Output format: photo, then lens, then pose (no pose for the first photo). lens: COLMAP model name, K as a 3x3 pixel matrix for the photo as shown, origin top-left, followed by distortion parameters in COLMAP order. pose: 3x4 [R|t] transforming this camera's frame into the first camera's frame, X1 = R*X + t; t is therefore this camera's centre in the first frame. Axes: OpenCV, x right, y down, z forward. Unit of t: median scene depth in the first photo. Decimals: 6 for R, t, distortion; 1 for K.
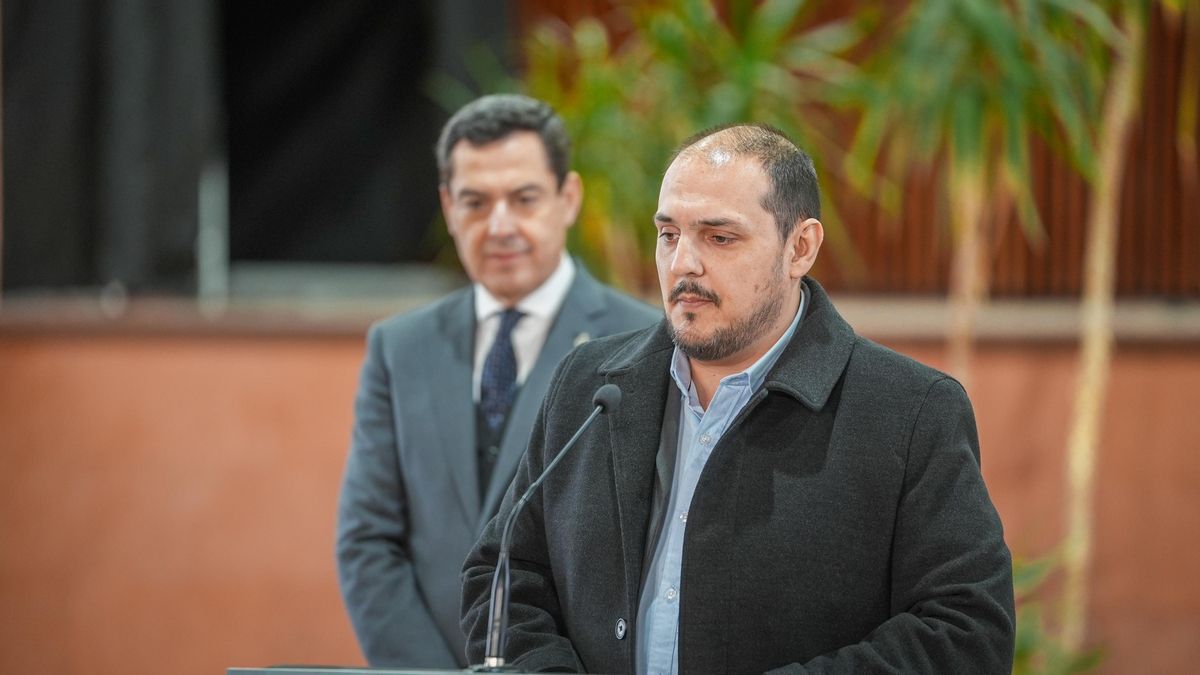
lens RADIAL K [[7699.8, 0, 598.4], [0, 7699.8, 344.6], [0, 0, 1]] dist [-0.849121, 0.000000]
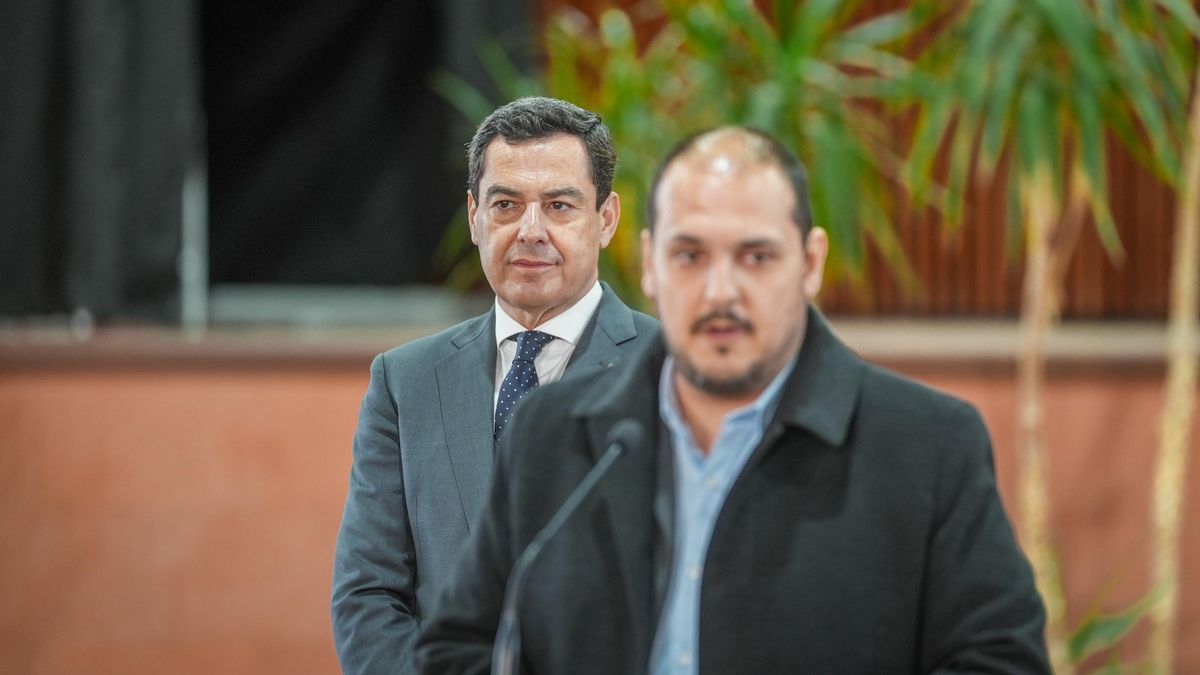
lens RADIAL K [[7699.8, 0, 600.7], [0, 7699.8, 334.2], [0, 0, 1]] dist [-0.849121, 0.000000]
pose [[0.999983, -0.003506, 0.004755, -0.007083], [0.003531, 0.999980, -0.005237, 0.000113], [-0.004736, 0.005254, 0.999975, 0.106285]]
